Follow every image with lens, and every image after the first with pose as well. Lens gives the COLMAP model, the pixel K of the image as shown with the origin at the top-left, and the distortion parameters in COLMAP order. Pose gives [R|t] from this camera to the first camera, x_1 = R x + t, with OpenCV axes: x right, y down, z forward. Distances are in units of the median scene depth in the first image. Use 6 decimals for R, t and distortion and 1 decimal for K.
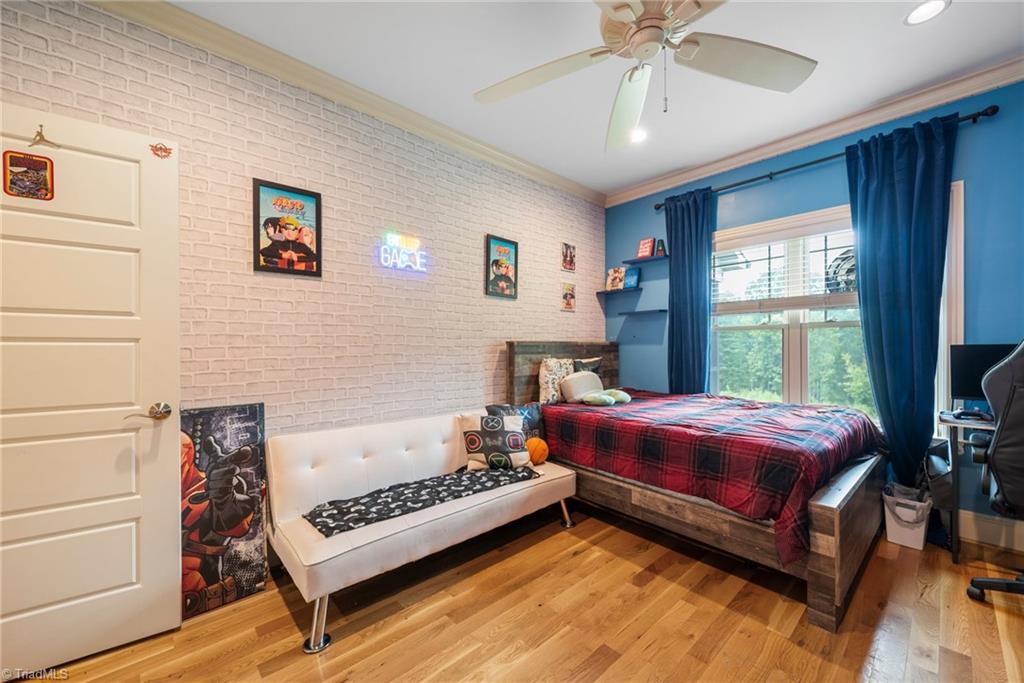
lens RADIAL K [[390.8, 0, 518.7], [0, 390.8, 348.6], [0, 0, 1]] dist [0.001496, -0.000075]
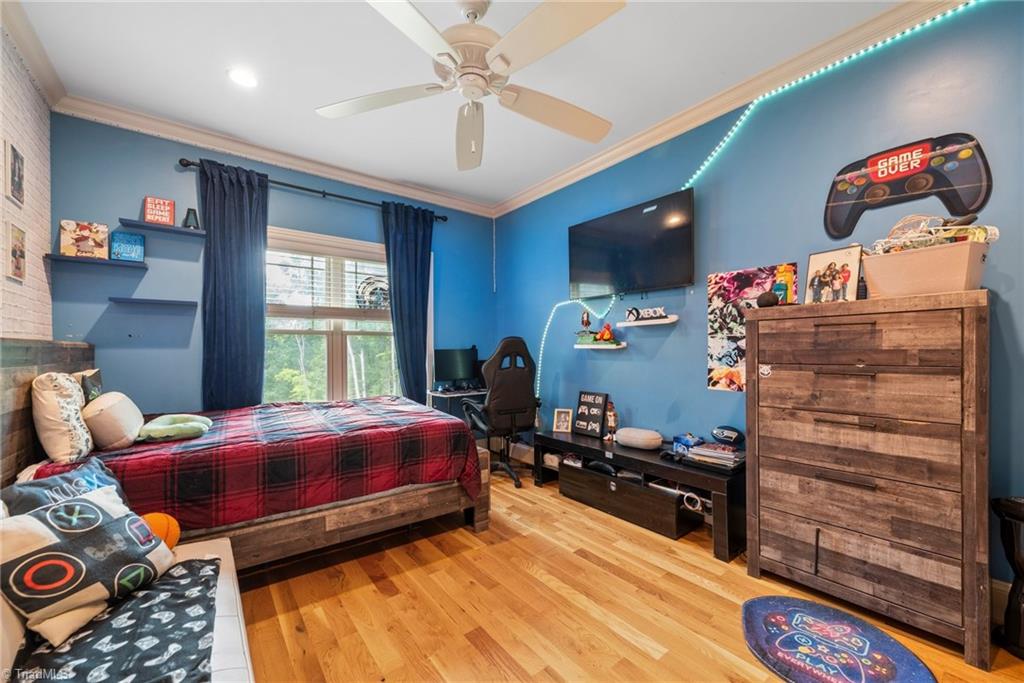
lens RADIAL K [[390.8, 0, 518.7], [0, 390.8, 348.6], [0, 0, 1]] dist [0.001496, -0.000075]
pose [[0.094483, 0.007561, 0.995498, -0.445483], [0.009632, 0.999917, -0.008508, 0.004425], [-0.995480, 0.010392, 0.094403, 0.415875]]
